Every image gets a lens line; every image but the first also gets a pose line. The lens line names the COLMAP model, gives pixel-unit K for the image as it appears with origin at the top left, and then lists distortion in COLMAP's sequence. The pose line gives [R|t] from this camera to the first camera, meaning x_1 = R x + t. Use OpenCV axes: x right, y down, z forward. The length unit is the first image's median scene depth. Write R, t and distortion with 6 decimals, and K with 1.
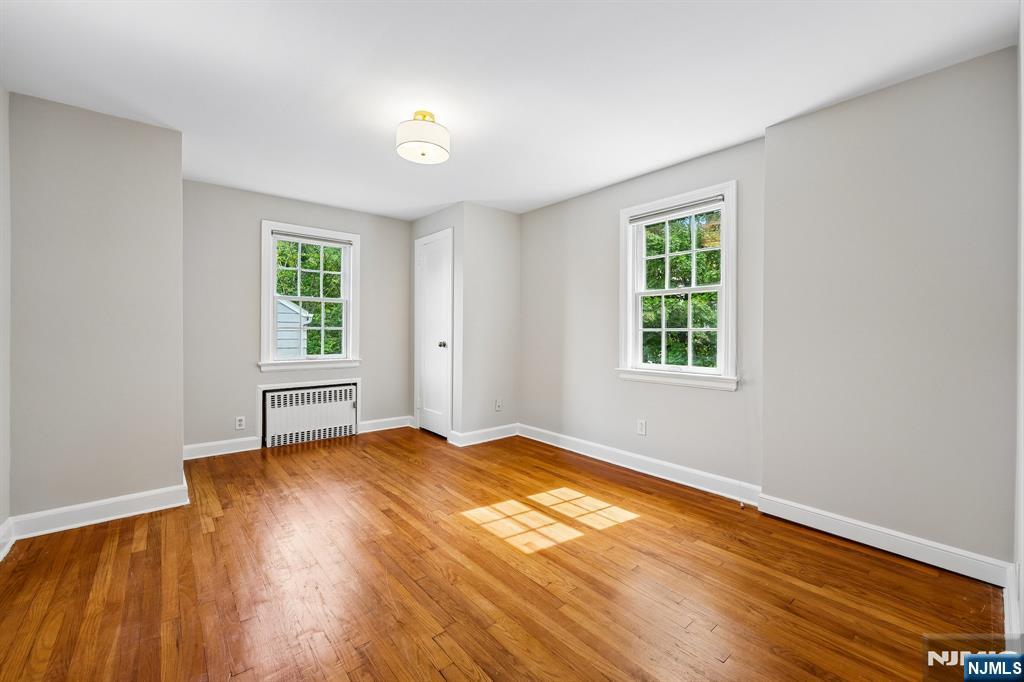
lens RADIAL K [[417.8, 0, 506.6], [0, 417.8, 338.6], [0, 0, 1]] dist [-0.001643, 0.000155]
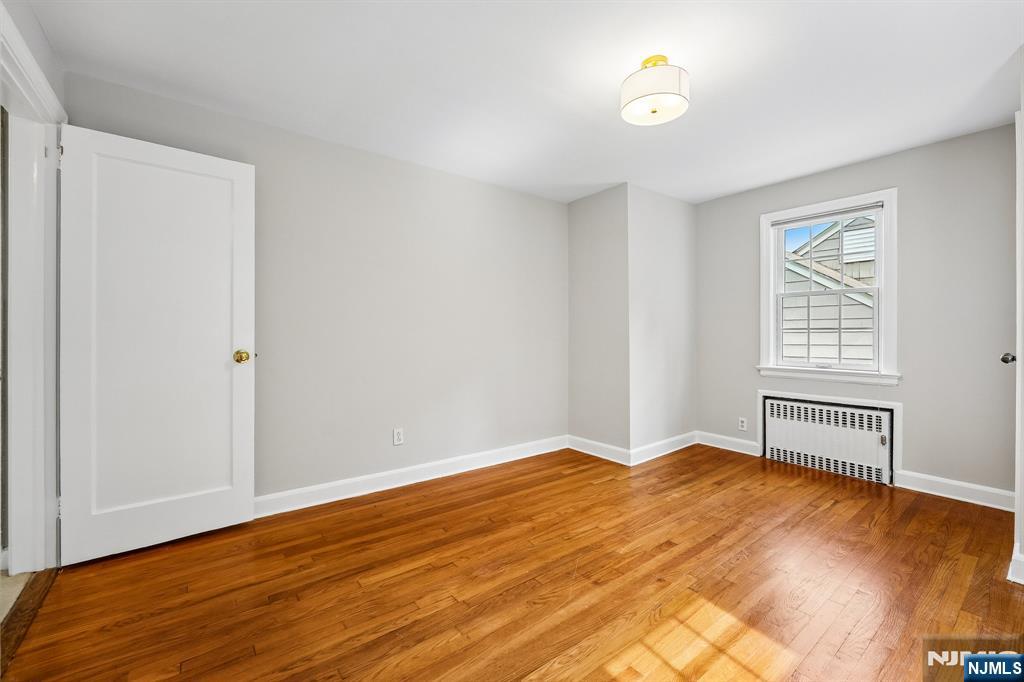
lens RADIAL K [[417.8, 0, 508.4], [0, 417.8, 333.9], [0, 0, 1]] dist [-0.001643, 0.000155]
pose [[-0.035733, -0.002367, -0.999359, 0.455849], [-0.017631, 0.999843, -0.001738, -0.004205], [0.999206, 0.017557, -0.035769, 0.553800]]
